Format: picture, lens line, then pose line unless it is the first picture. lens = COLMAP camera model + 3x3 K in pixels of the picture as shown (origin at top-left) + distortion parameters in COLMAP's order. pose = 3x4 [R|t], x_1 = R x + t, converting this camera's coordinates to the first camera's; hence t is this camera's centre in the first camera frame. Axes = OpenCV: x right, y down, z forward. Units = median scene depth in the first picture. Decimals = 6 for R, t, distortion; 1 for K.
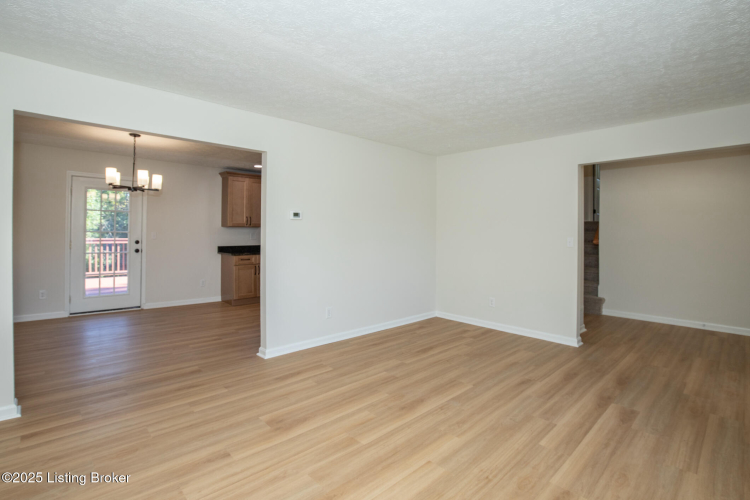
lens RADIAL K [[368.5, 0, 372.8], [0, 368.5, 230.0], [0, 0, 1]] dist [-0.026799, 0.000118]
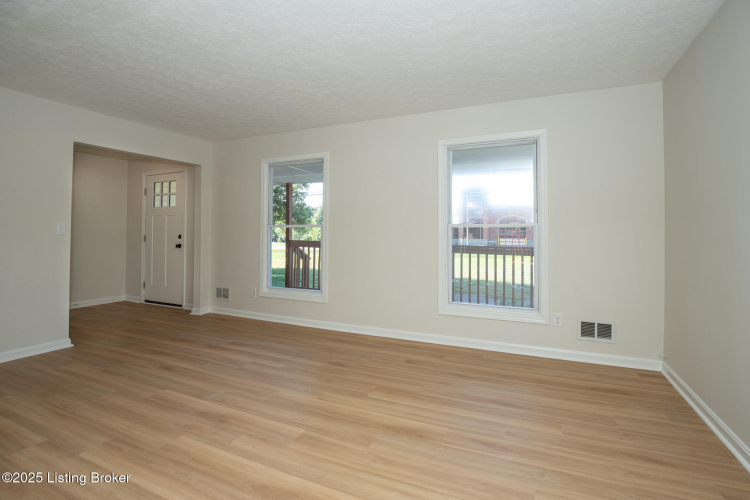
lens RADIAL K [[348.6, 0, 374.7], [0, 348.6, 243.4], [0, 0, 1]] dist [-0.026240, 0.000616]
pose [[-0.378435, -0.028640, 0.925185, -0.726723], [-0.011182, 0.999590, 0.026369, 0.051175], [-0.925560, -0.000366, -0.378600, 0.921162]]
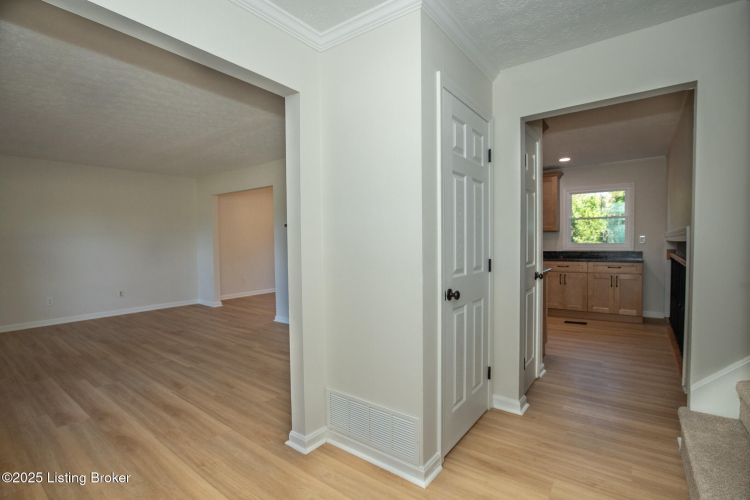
lens RADIAL K [[348.6, 0, 374.7], [0, 348.6, 243.4], [0, 0, 1]] dist [-0.026240, 0.000616]
pose [[0.167124, -0.002838, -0.985932, 1.596462], [0.017372, 0.999849, 0.000066, 0.039582], [0.985783, -0.017139, 0.167148, 1.530349]]
